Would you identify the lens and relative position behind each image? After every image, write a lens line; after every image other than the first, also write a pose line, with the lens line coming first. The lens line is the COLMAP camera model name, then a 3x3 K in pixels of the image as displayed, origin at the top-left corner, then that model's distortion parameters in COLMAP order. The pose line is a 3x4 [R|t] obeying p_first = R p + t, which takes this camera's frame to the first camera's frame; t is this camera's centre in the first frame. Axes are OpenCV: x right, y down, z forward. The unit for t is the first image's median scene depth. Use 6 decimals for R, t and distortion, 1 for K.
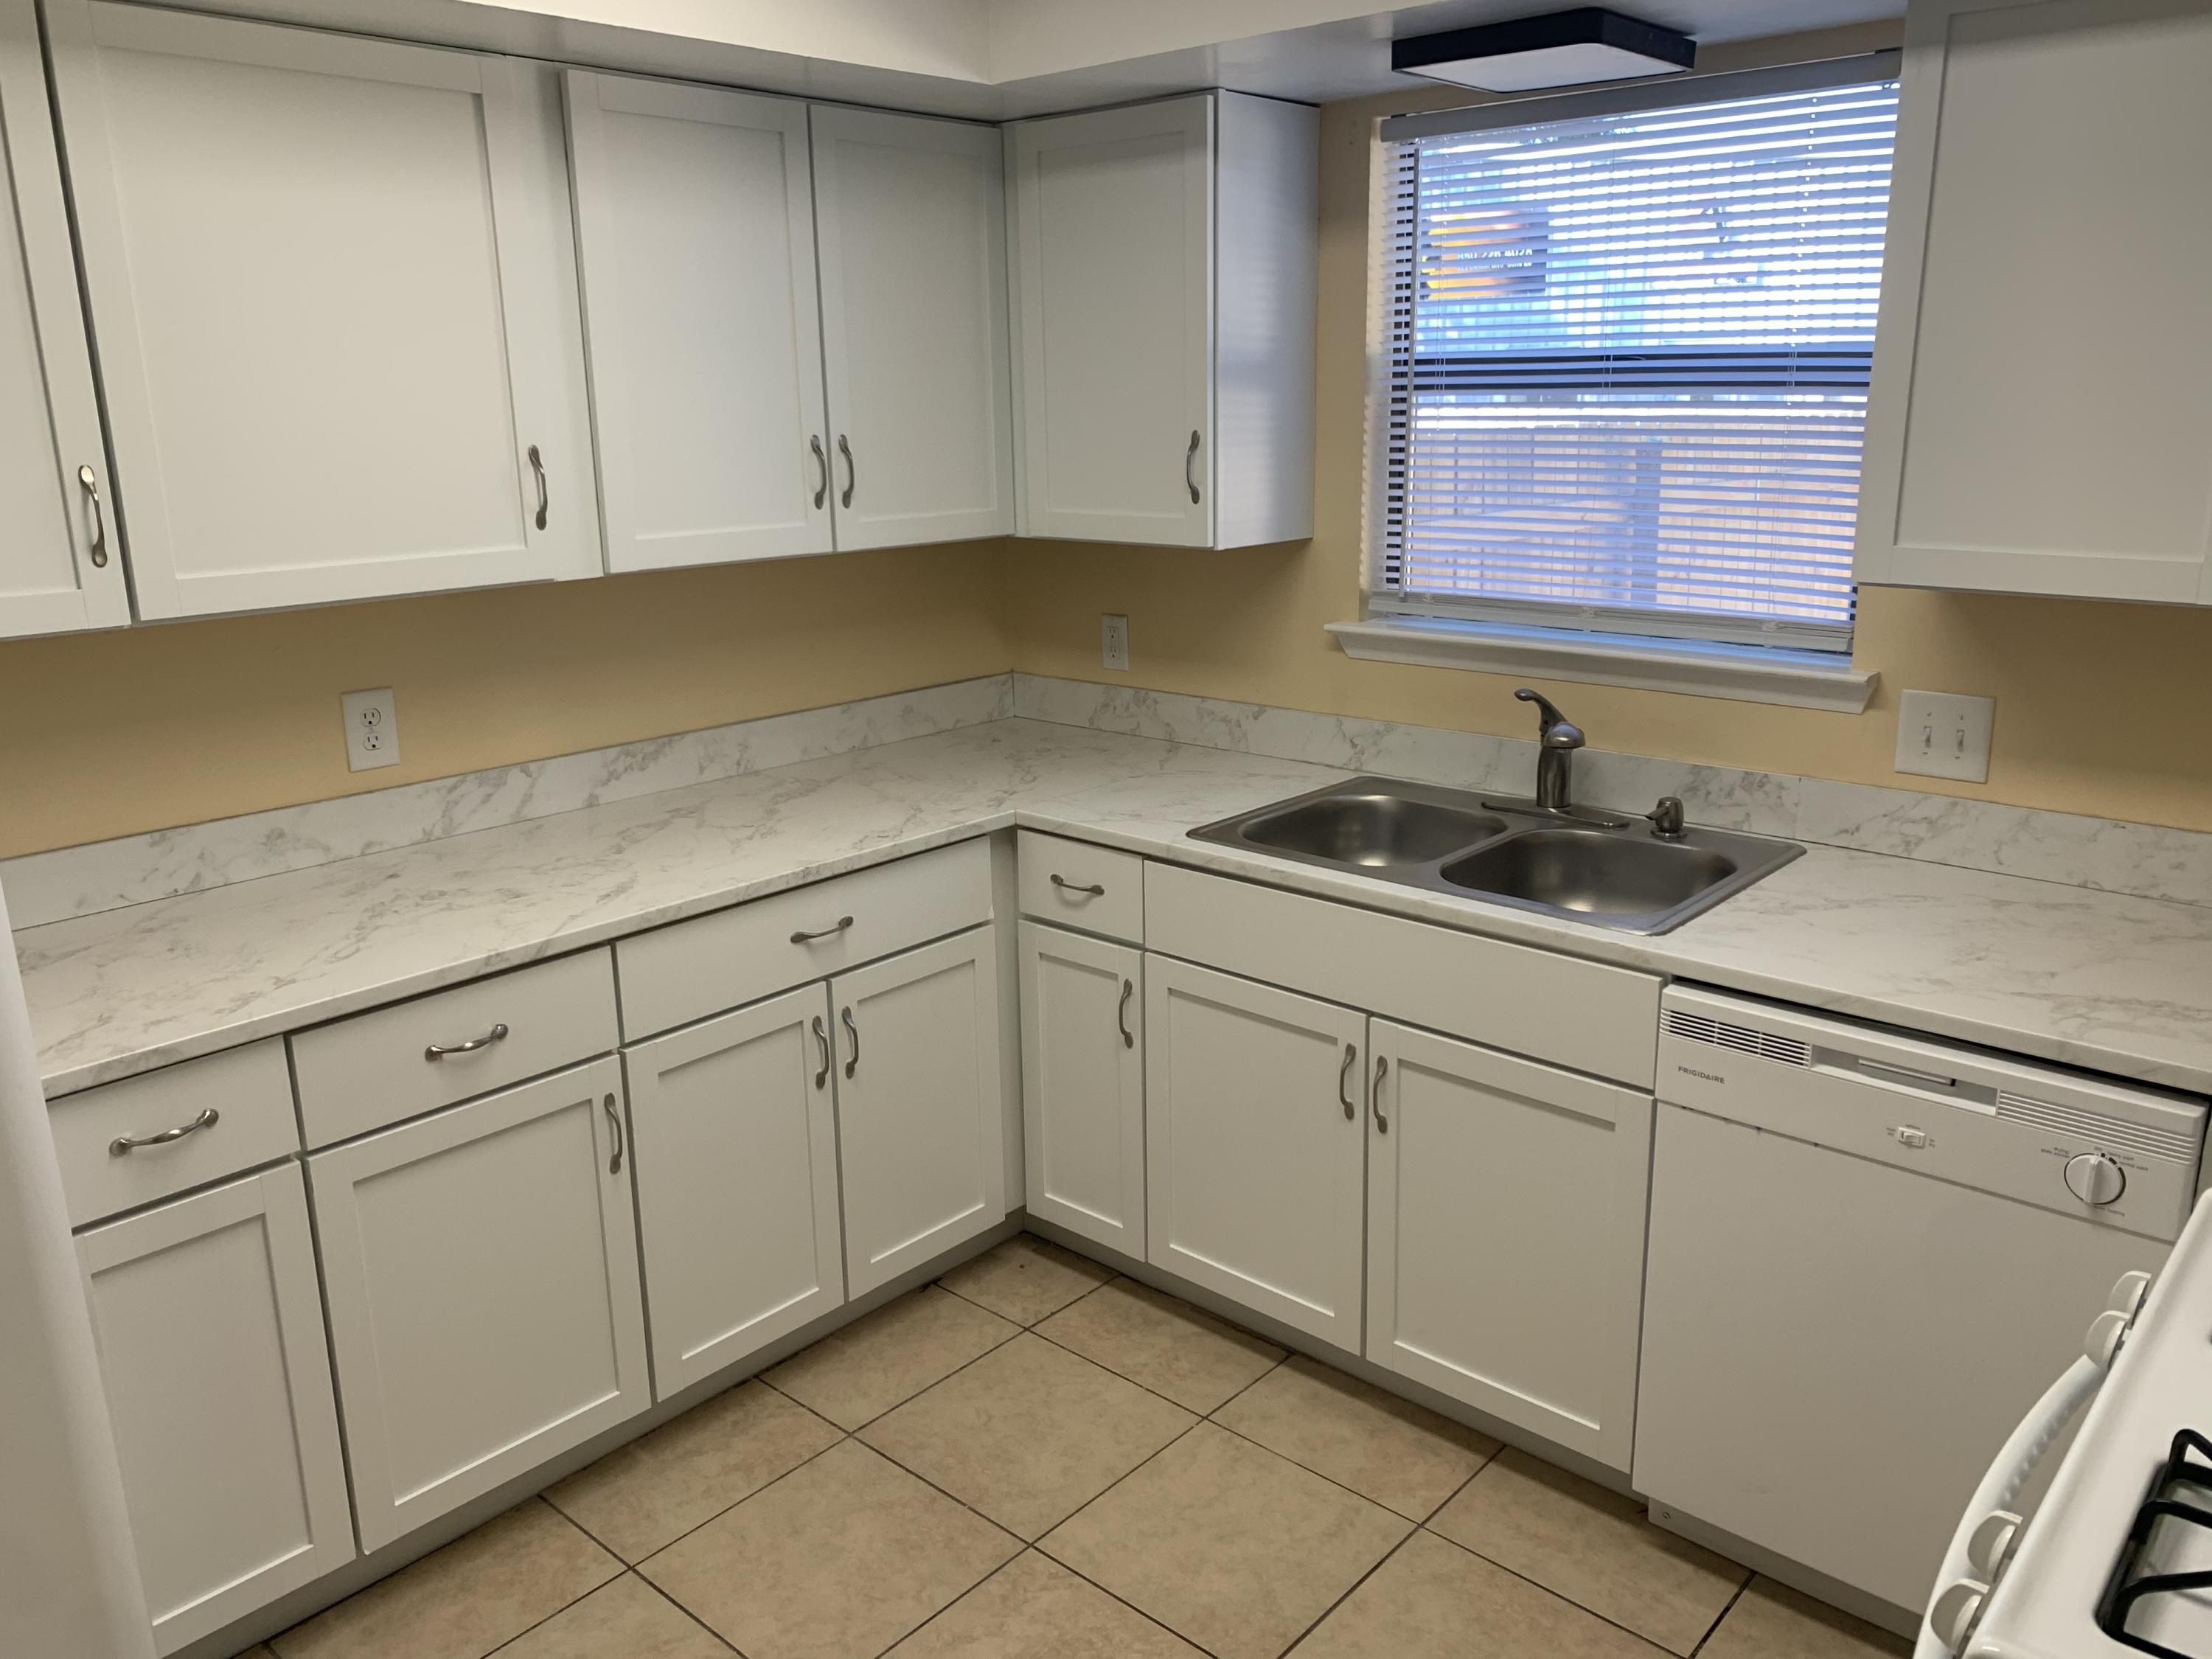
lens RADIAL K [[1656.8, 0, 1116.7], [0, 1656.8, 813.0], [0, 0, 1]] dist [0.006811, -0.025895]
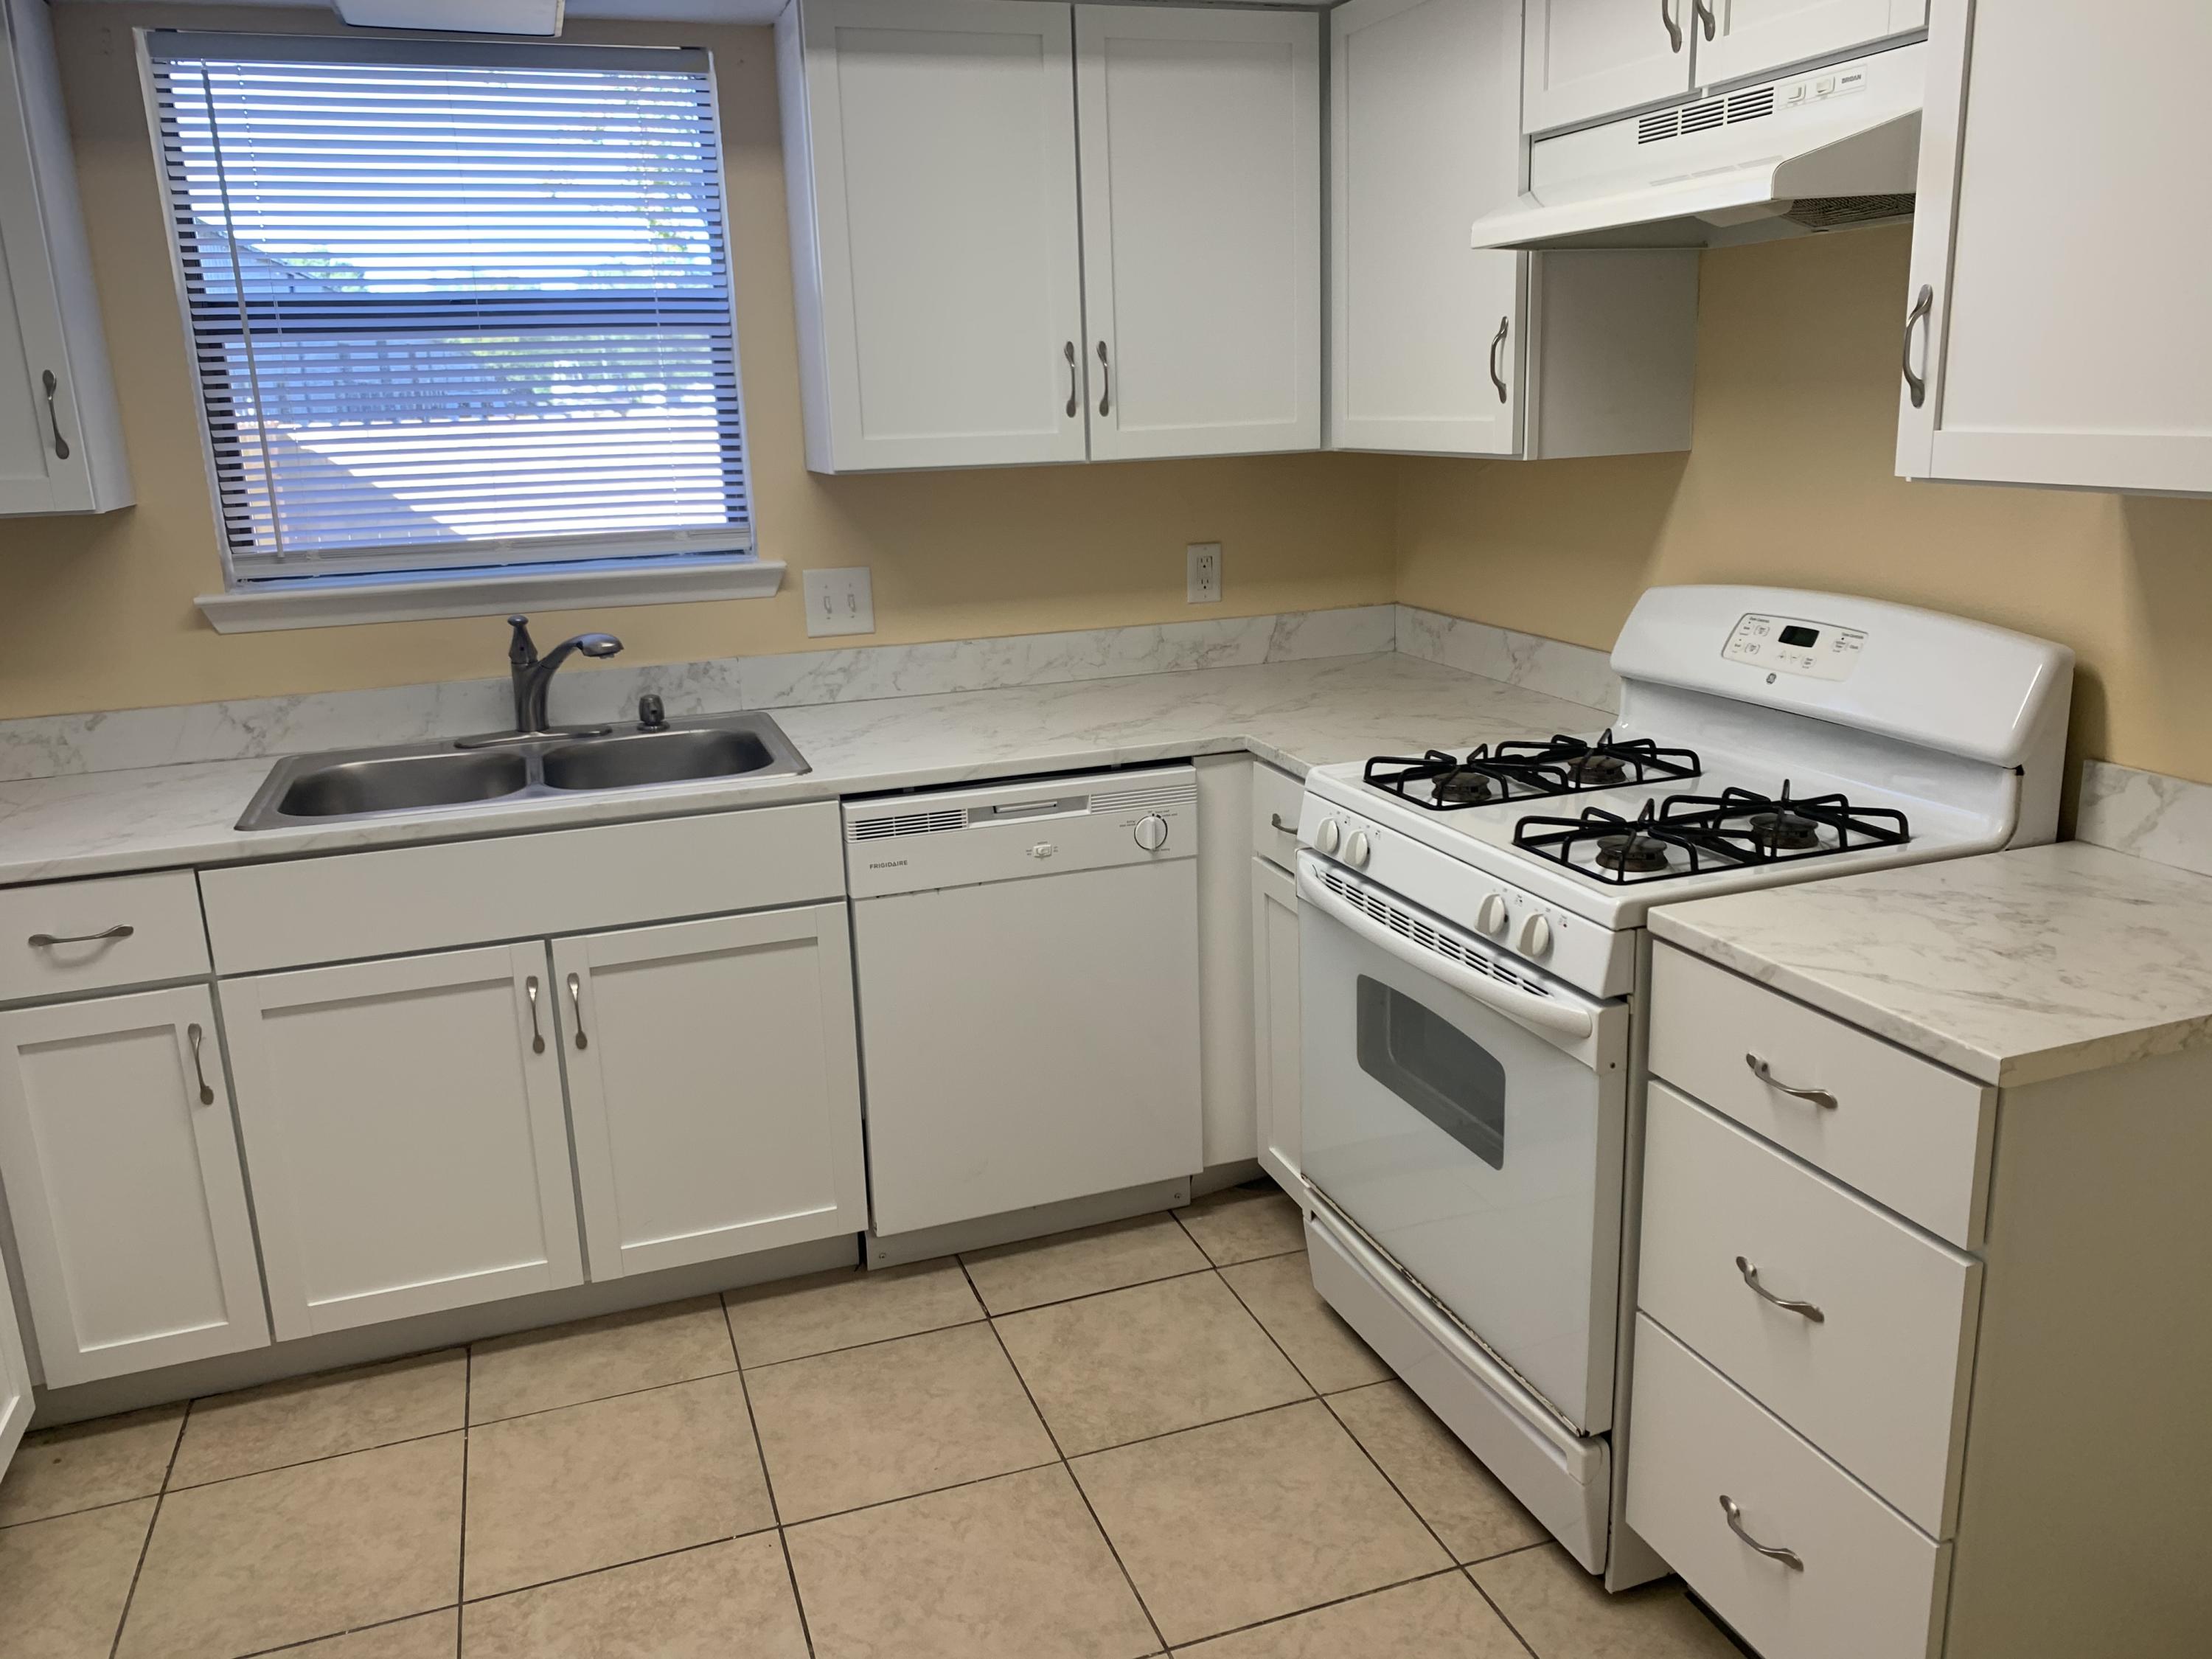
lens RADIAL K [[1656.8, 0, 1124.0], [0, 1656.8, 825.3], [0, 0, 1]] dist [0.006811, -0.025895]
pose [[0.474515, -0.222022, 0.851788, -0.506611], [0.239750, 0.963682, 0.117627, 0.021349], [-0.846968, 0.148400, 0.510511, 0.177107]]
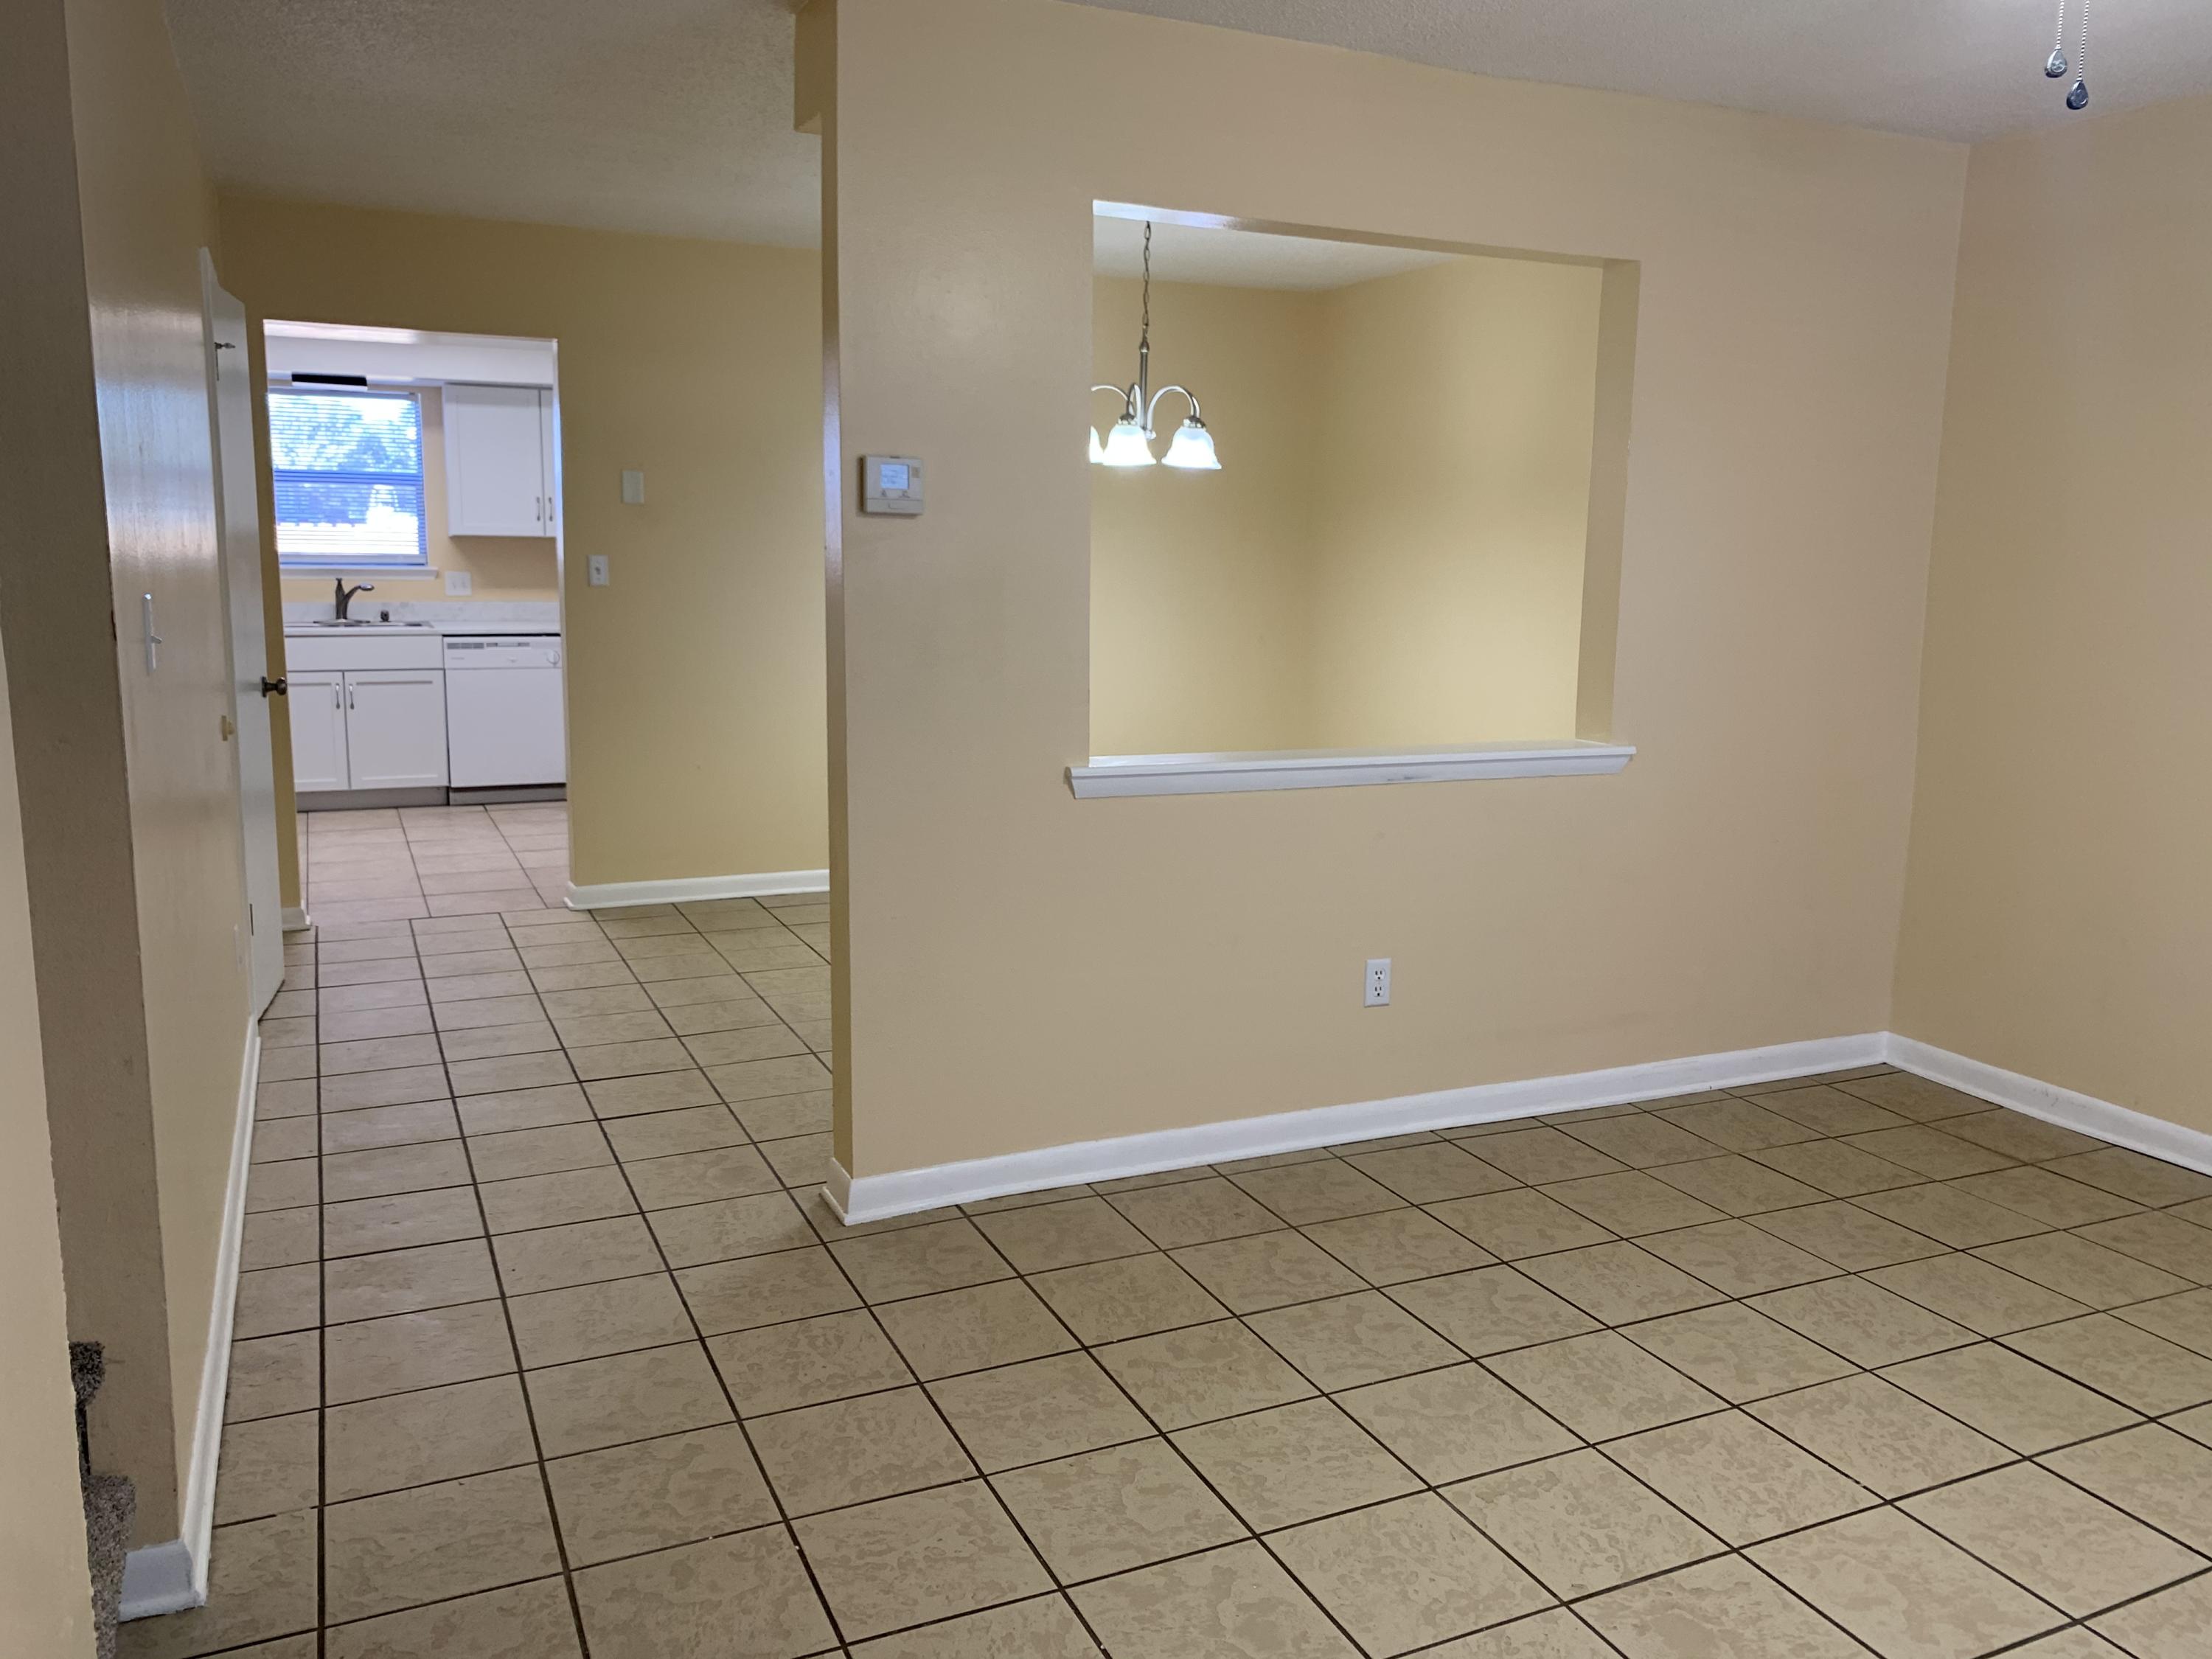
lens RADIAL K [[1656.8, 0, 1108.3], [0, 1656.8, 830.0], [0, 0, 1]] dist [0.006811, -0.025895]
pose [[0.393115, -0.138568, 0.908988, -2.172891], [0.202989, 0.977267, 0.061189, 0.514406], [-0.896803, 0.160460, 0.412306, -1.569247]]
